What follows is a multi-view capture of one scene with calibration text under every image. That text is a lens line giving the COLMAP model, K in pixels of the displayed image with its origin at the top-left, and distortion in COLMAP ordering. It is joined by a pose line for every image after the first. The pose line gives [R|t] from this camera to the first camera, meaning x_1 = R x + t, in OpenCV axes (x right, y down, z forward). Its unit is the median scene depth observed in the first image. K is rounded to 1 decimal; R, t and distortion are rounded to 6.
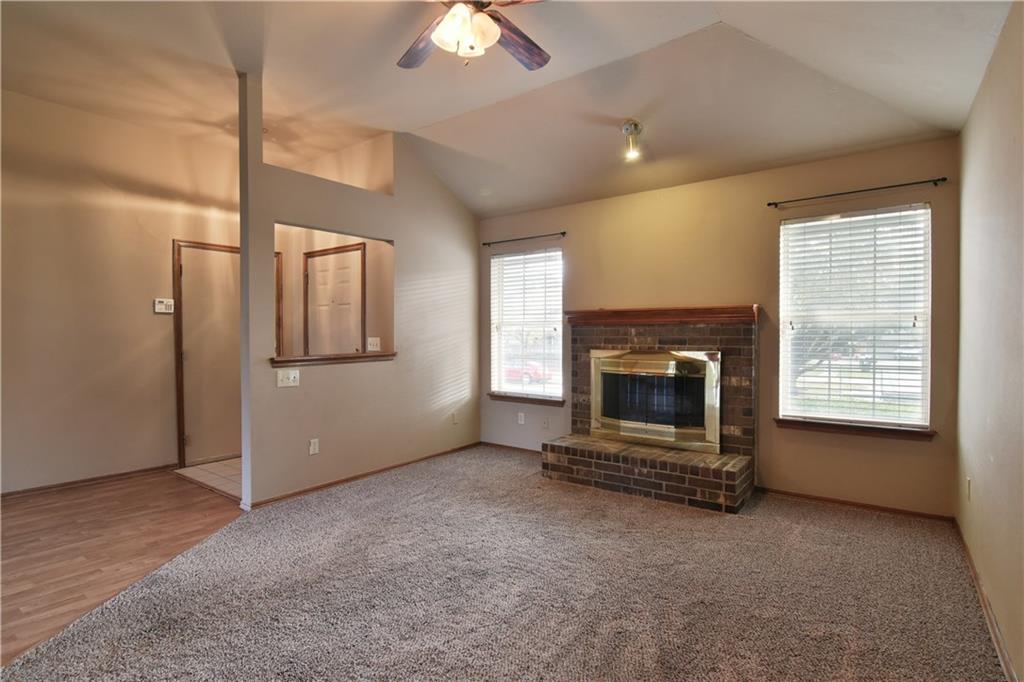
lens RADIAL K [[520.5, 0, 509.7], [0, 520.5, 343.8], [0, 0, 1]] dist [-0.001689, -0.000975]
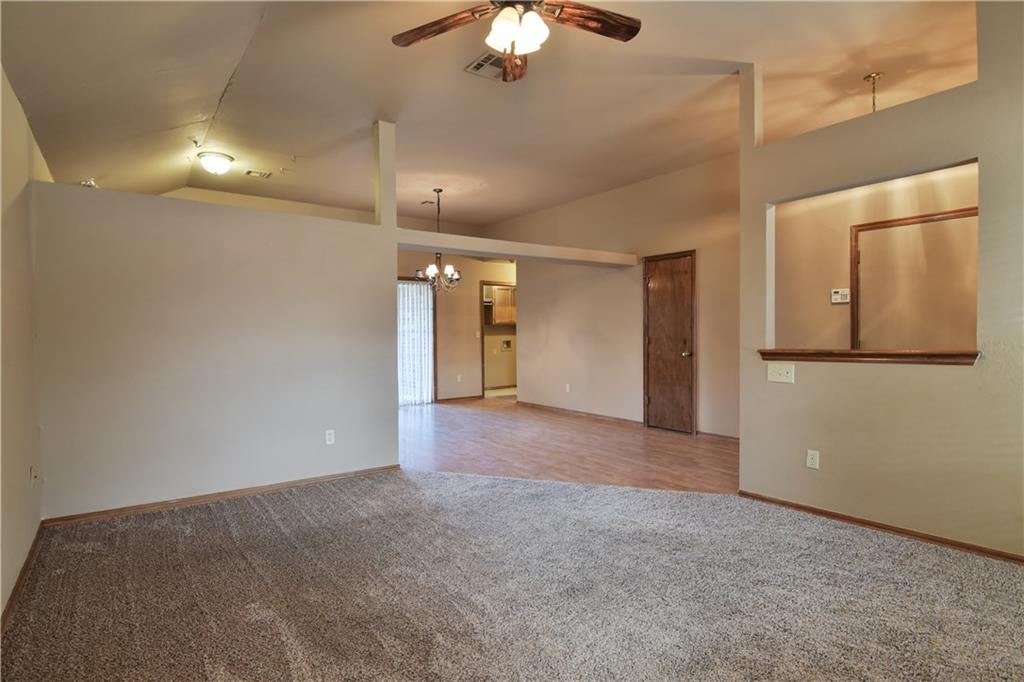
lens RADIAL K [[520.5, 0, 508.1], [0, 520.5, 341.6], [0, 0, 1]] dist [-0.001689, -0.000975]
pose [[-0.285716, 0.021736, -0.958068, 0.541383], [-0.003192, 0.999716, 0.023633, -0.007122], [0.958309, 0.009811, -0.285565, 0.756488]]
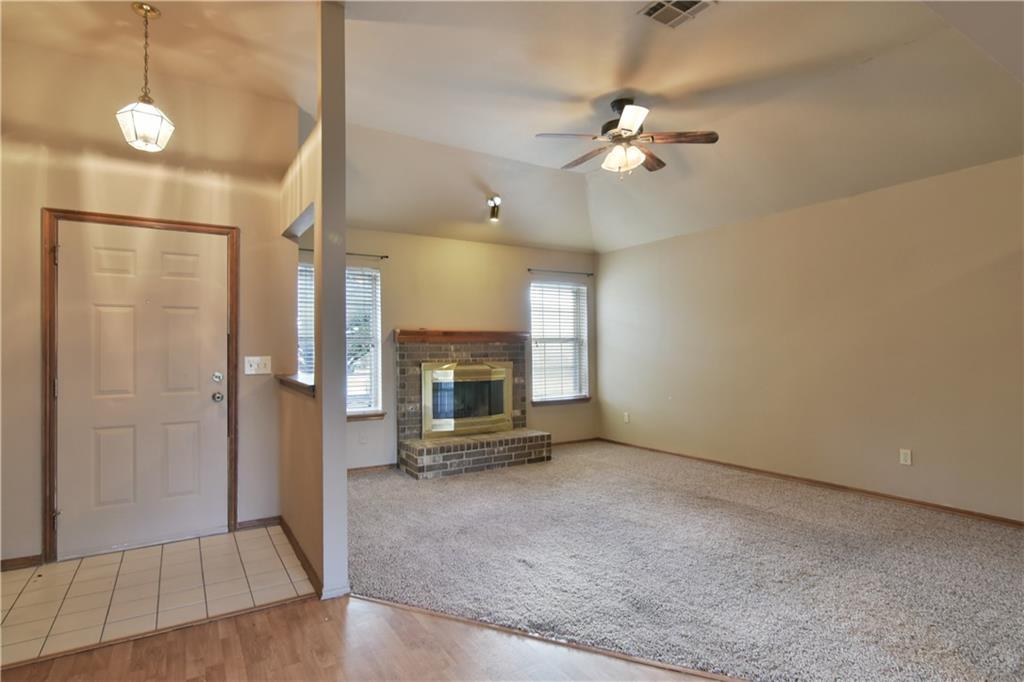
lens RADIAL K [[520.5, 0, 514.6], [0, 520.5, 341.0], [0, 0, 1]] dist [-0.001689, -0.000975]
pose [[0.353334, 0.009937, 0.935445, -0.954545], [0.020391, 0.999624, -0.018320, -0.015041], [-0.935275, 0.025548, 0.352998, 0.439084]]
